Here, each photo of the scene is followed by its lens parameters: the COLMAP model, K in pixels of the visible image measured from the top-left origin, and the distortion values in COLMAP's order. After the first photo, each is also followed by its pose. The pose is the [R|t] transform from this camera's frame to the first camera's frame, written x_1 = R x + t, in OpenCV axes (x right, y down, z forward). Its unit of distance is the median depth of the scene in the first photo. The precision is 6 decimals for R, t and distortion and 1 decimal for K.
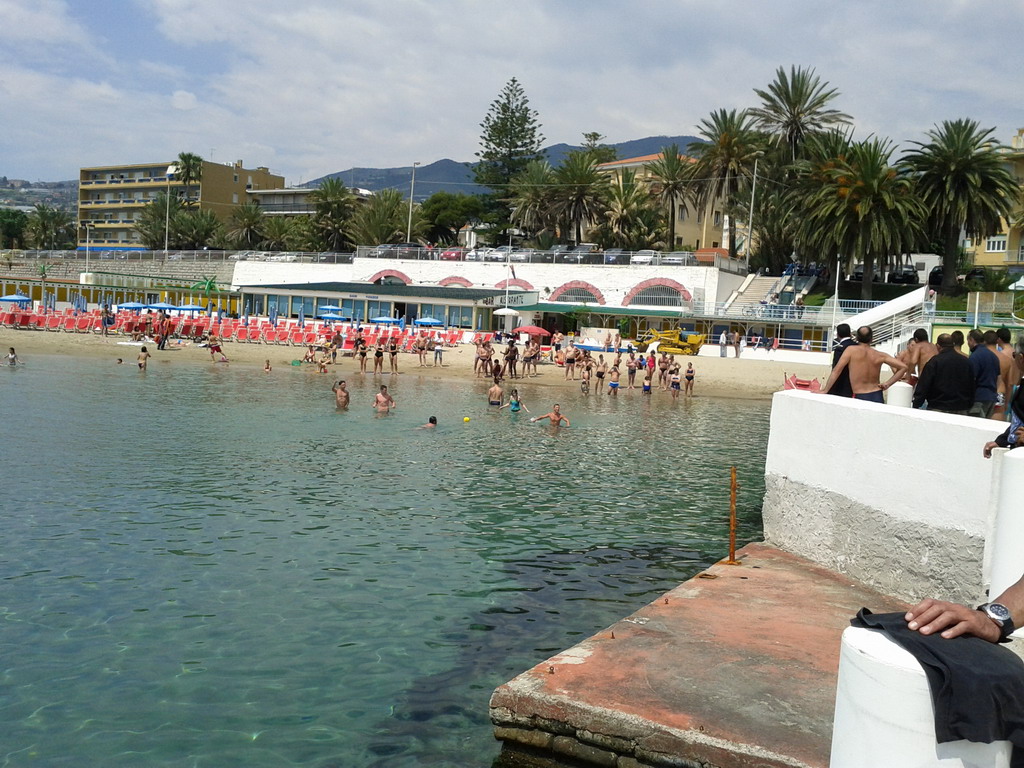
lens RADIAL K [[1032.5, 0, 505.4], [0, 1032.5, 382.7], [0, 0, 1]] dist [0.142299, -0.371877]
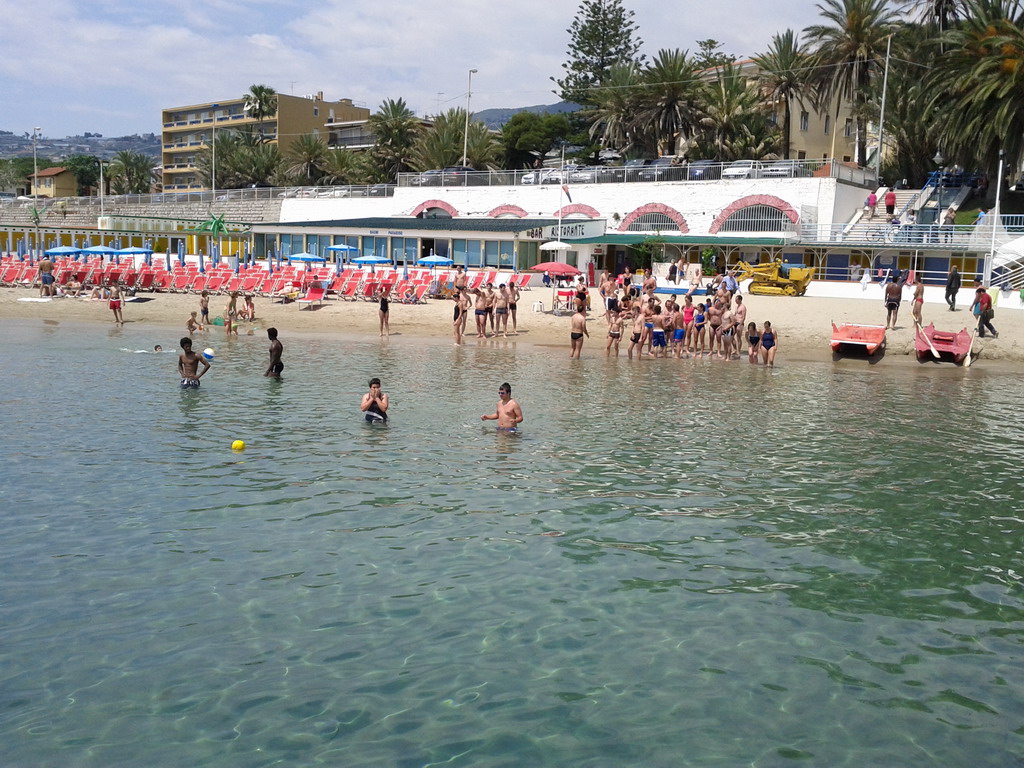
lens RADIAL K [[1035.1, 0, 512.0], [0, 1035.1, 384.0], [0, 0, 1]] dist [0.102884, -0.299840]
pose [[0.991613, -0.012838, -0.128600, 0.055889], [0.020258, 0.998194, 0.056554, -0.007533], [0.127641, -0.058685, 0.990083, 0.175009]]
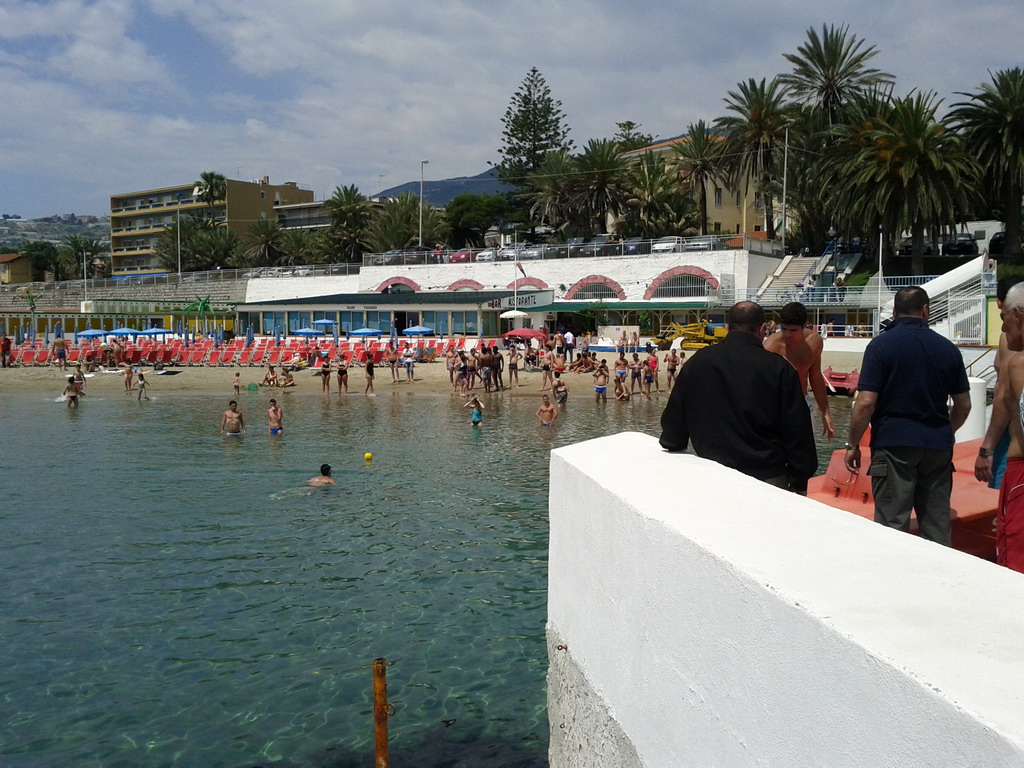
lens RADIAL K [[1028.1, 0, 512.0], [0, 1028.1, 384.0], [0, 0, 1]] dist [0.127922, -0.299437]
pose [[0.996544, -0.058265, -0.059206, 0.040477], [0.058113, 0.998301, -0.004292, -0.003138], [0.059356, 0.000836, 0.998237, 0.081958]]
